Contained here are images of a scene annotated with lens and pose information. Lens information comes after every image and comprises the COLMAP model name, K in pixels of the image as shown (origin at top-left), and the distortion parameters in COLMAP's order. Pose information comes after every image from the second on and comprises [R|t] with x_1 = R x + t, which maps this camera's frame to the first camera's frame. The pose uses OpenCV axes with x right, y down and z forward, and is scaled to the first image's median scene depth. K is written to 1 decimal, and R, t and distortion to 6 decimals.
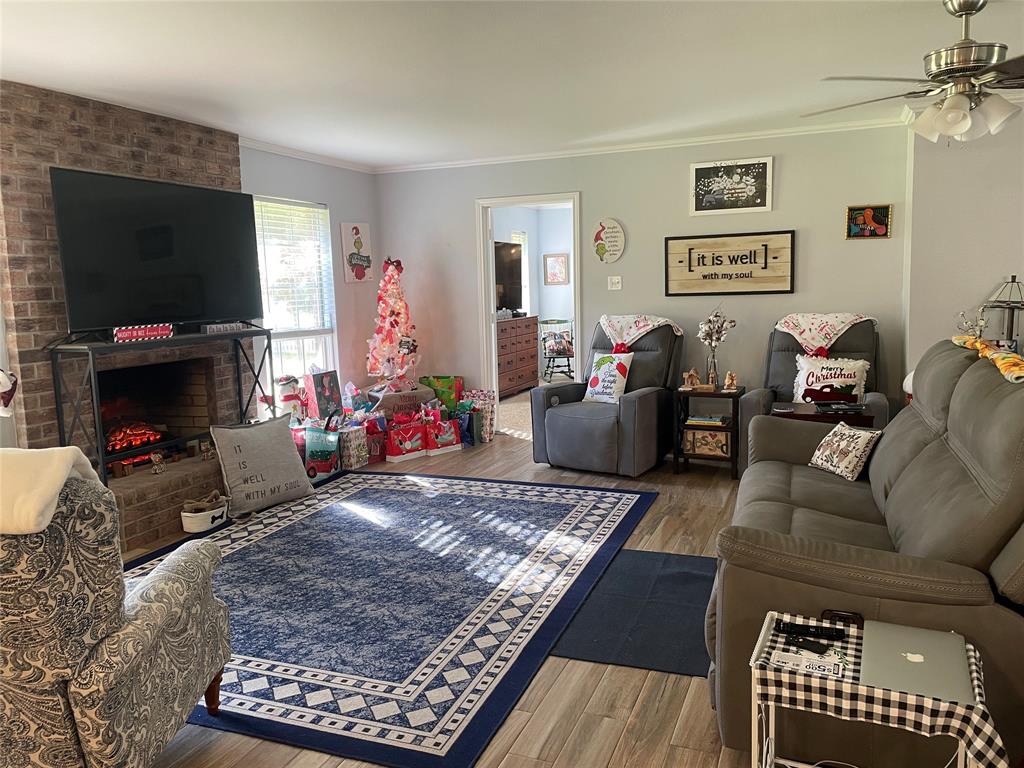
lens RADIAL K [[764.6, 0, 530.8], [0, 764.6, 386.5], [0, 0, 1]] dist [0.061125, -0.078060]
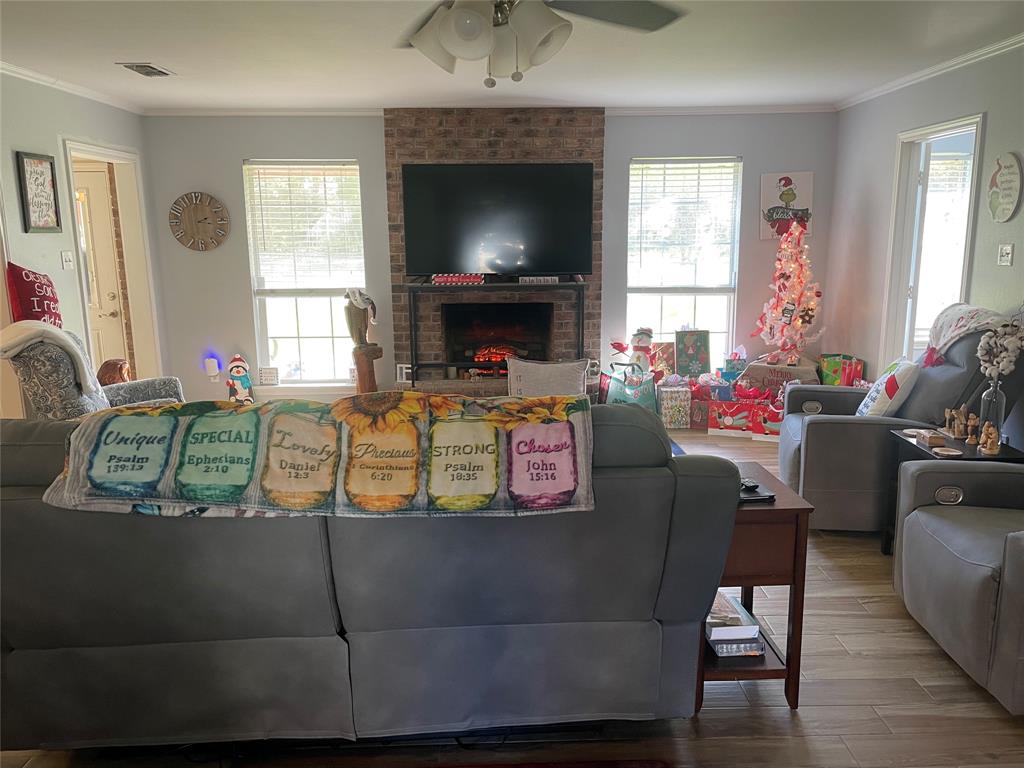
lens RADIAL K [[764.6, 0, 511.0], [0, 764.6, 386.8], [0, 0, 1]] dist [0.061125, -0.078060]
pose [[0.385853, 0.203725, -0.899785, 0.608341], [-0.124719, 0.977879, 0.167923, -0.093281], [0.914091, 0.047427, 0.402726, 0.413322]]
